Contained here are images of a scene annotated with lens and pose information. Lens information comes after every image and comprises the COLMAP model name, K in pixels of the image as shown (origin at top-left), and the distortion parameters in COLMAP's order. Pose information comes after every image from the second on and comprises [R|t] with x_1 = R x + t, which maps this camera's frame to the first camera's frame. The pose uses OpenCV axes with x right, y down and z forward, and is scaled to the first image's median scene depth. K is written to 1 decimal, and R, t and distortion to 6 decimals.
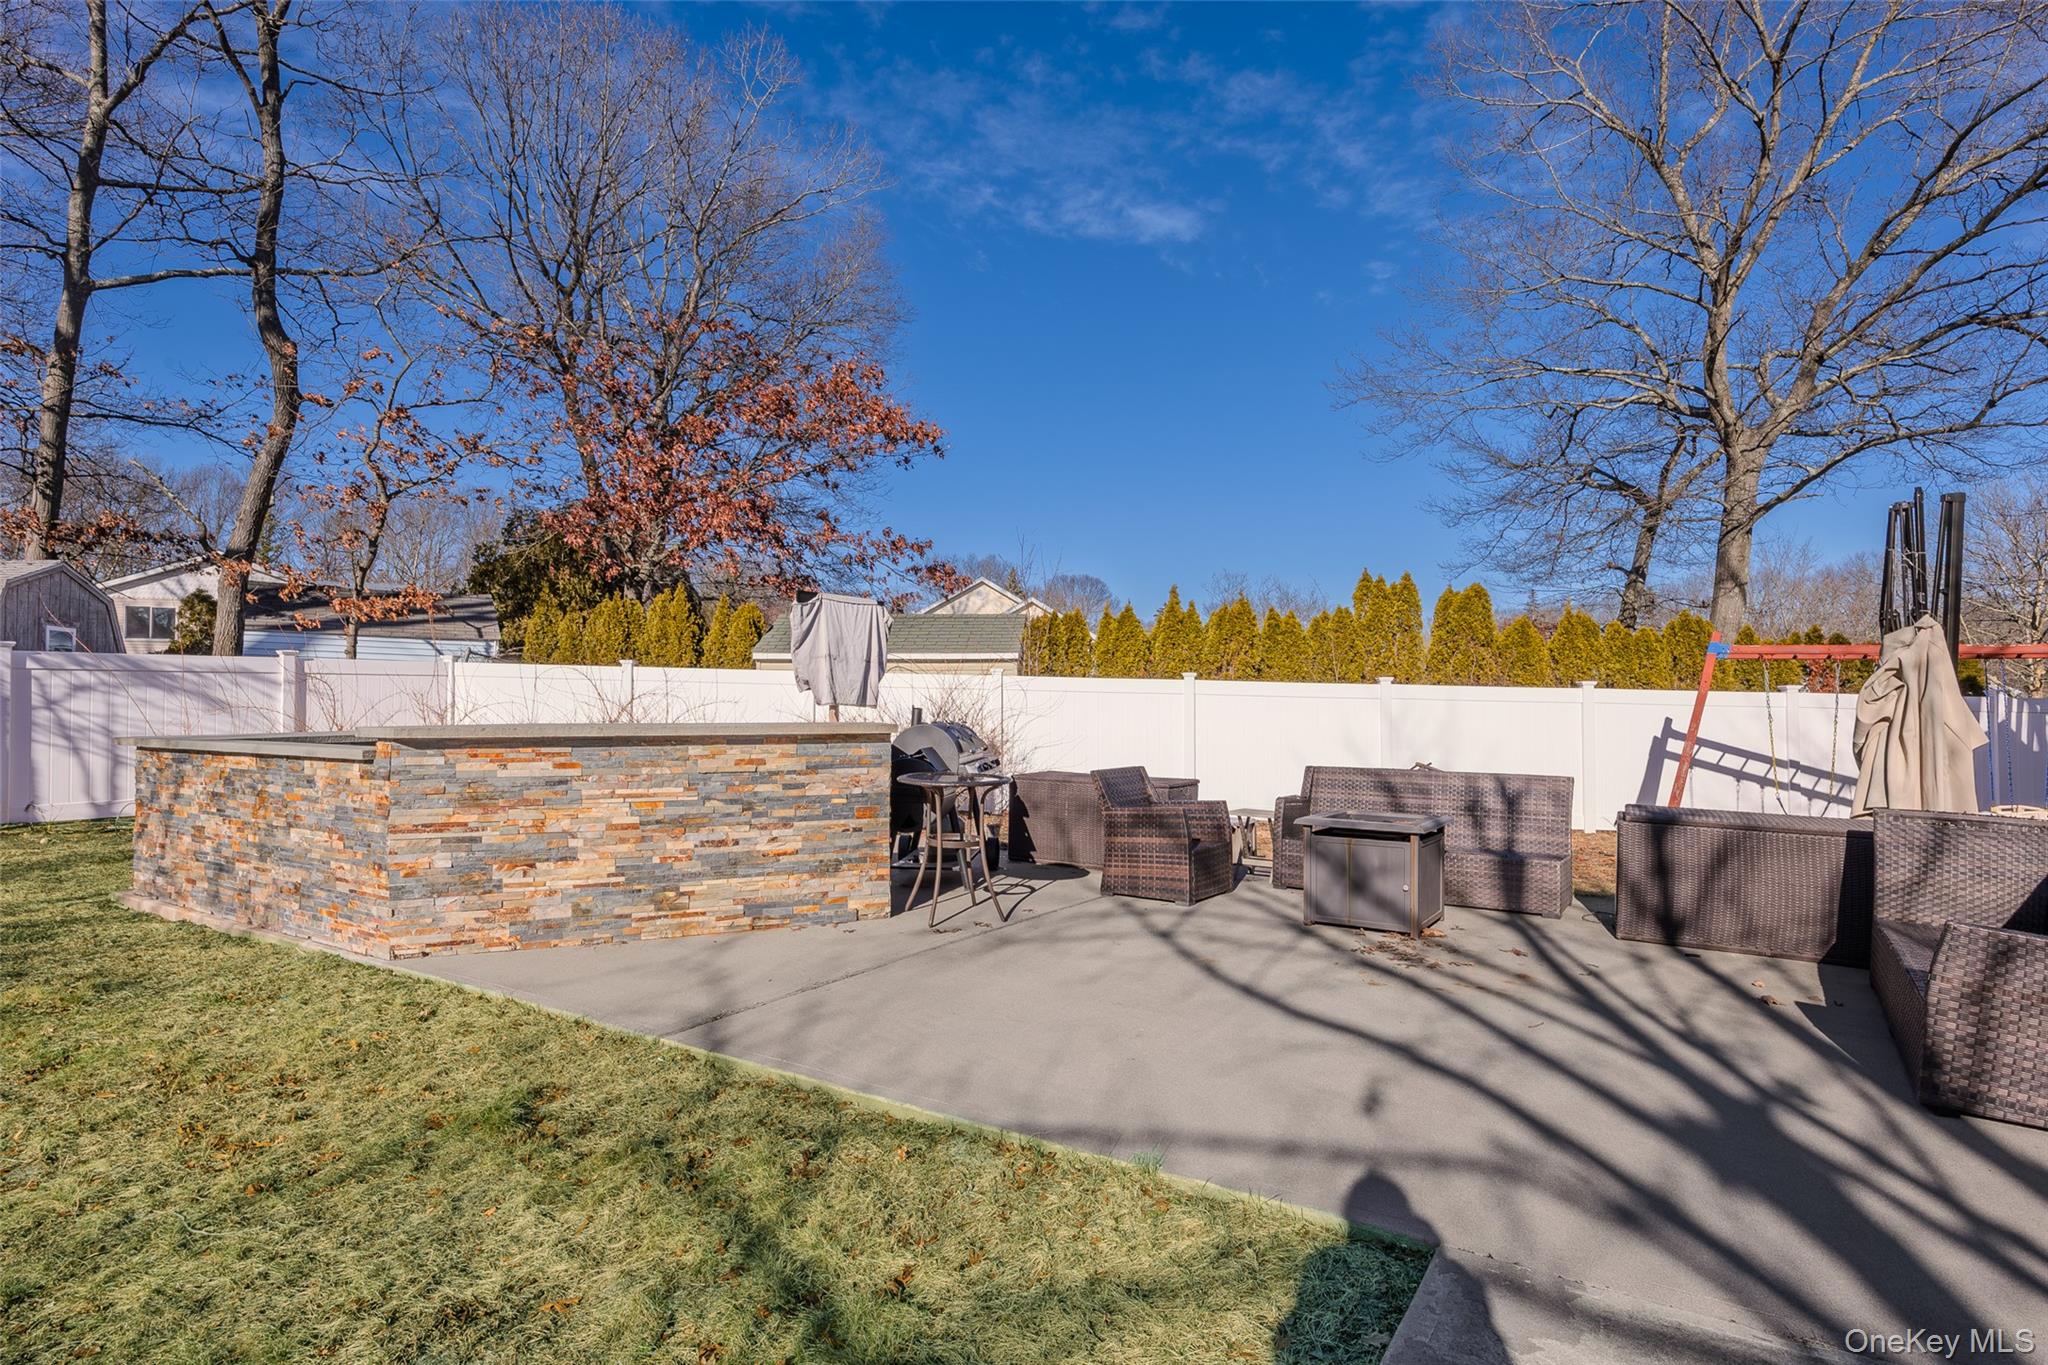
lens RADIAL K [[1081.4, 0, 1024.4], [0, 1081.4, 674.4], [0, 0, 1]] dist [-0.002530, 0.000430]
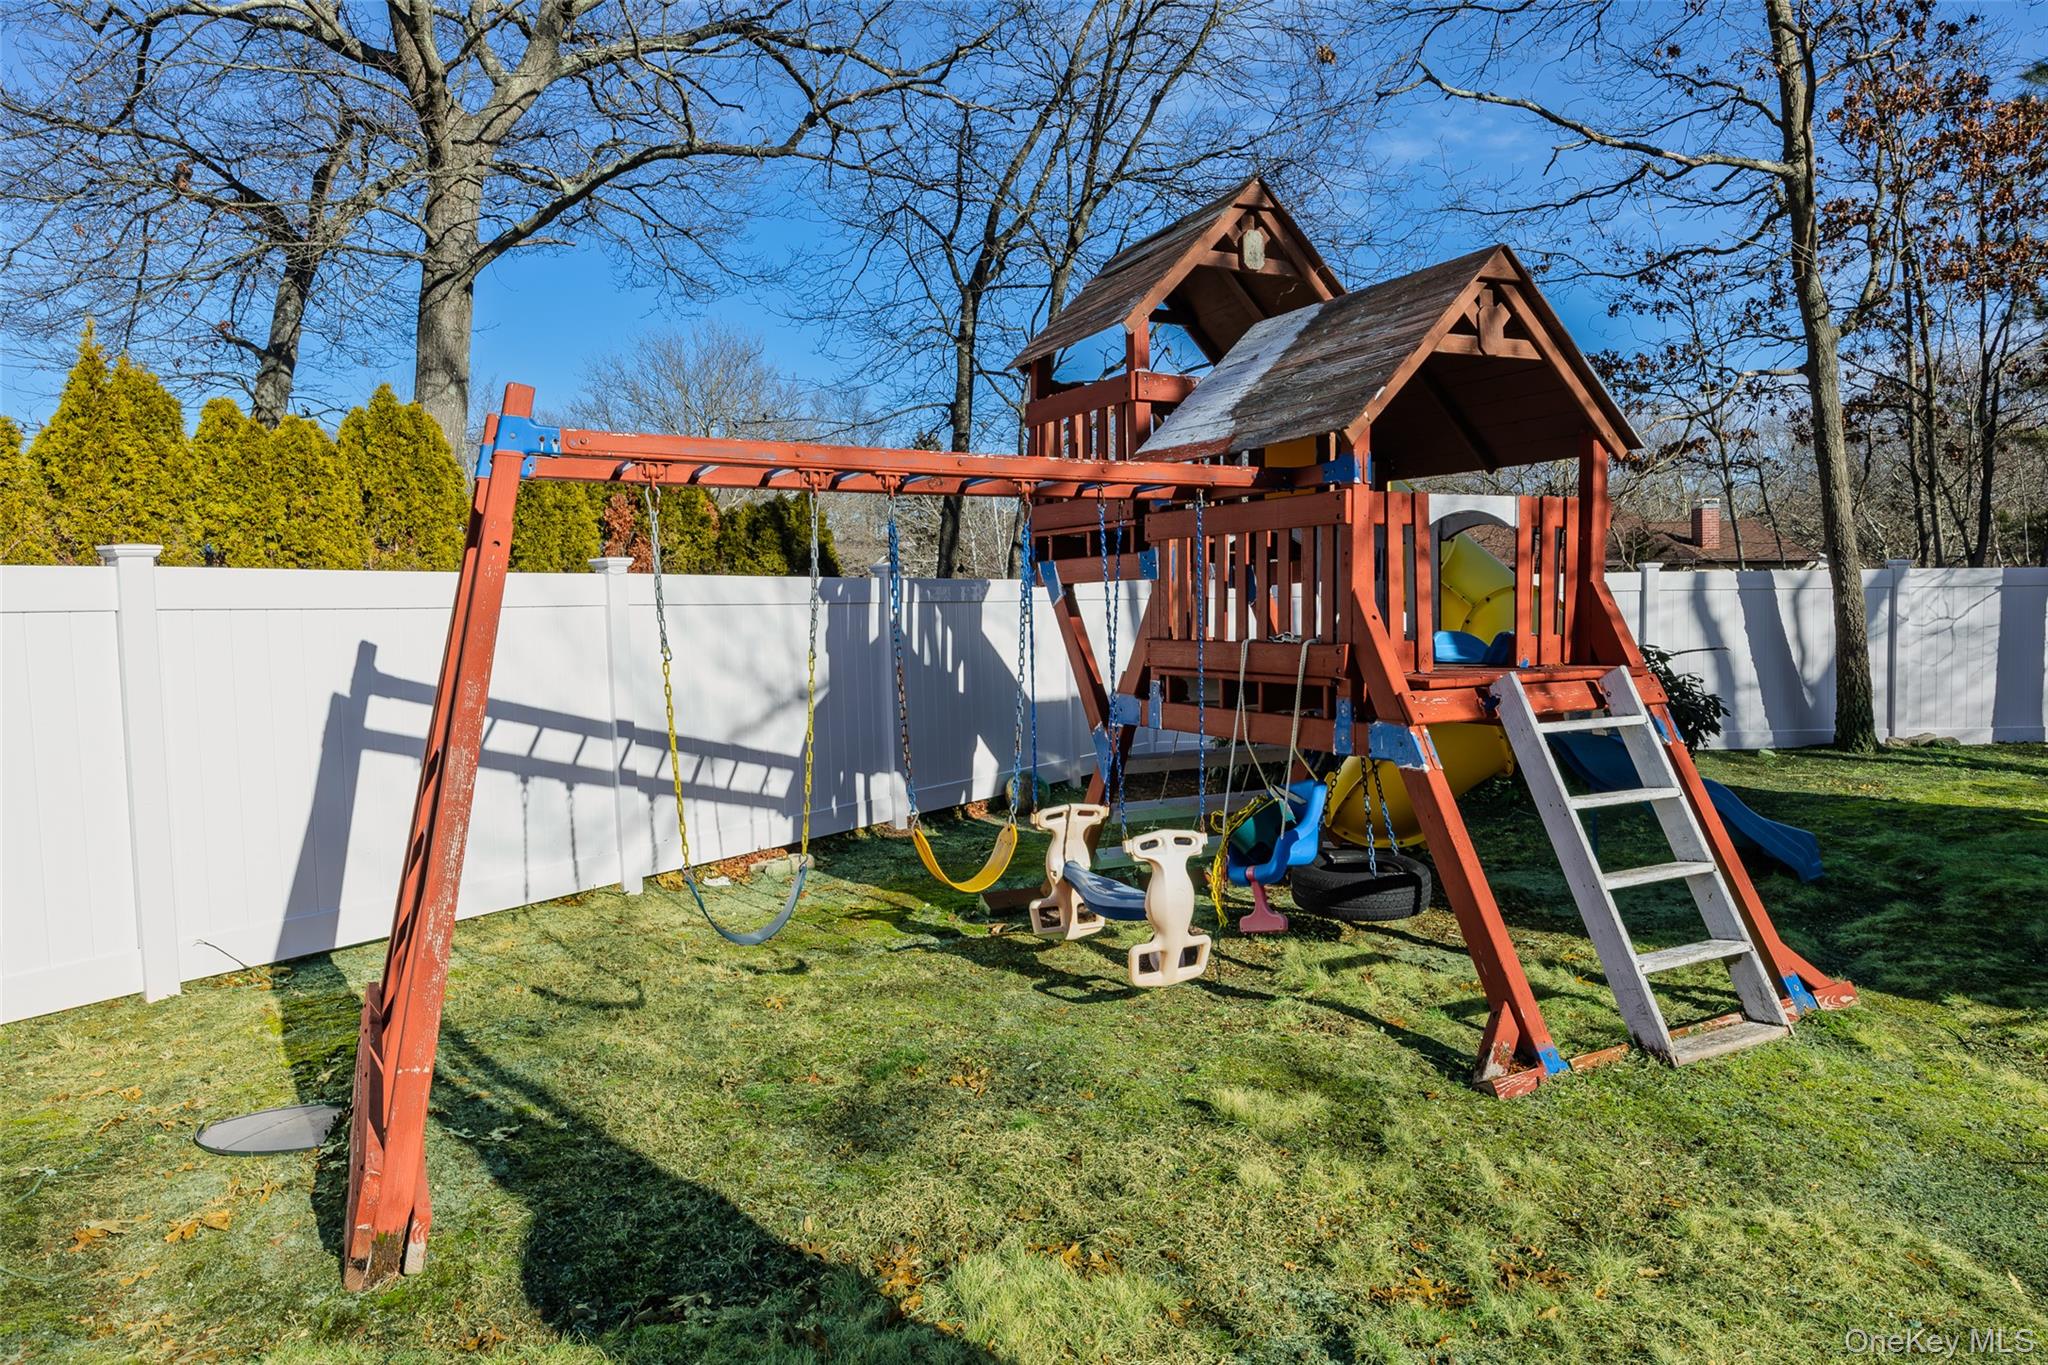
lens RADIAL K [[1363.3, 0, 1023.5], [0, 1363.3, 673.9], [0, 0, 1]] dist [-0.011934, -0.003715]
pose [[0.530813, -0.071996, 0.844426, 0.224560], [-0.006414, 0.996015, 0.088953, 0.004750], [-0.847465, -0.052634, 0.528236, 0.394712]]
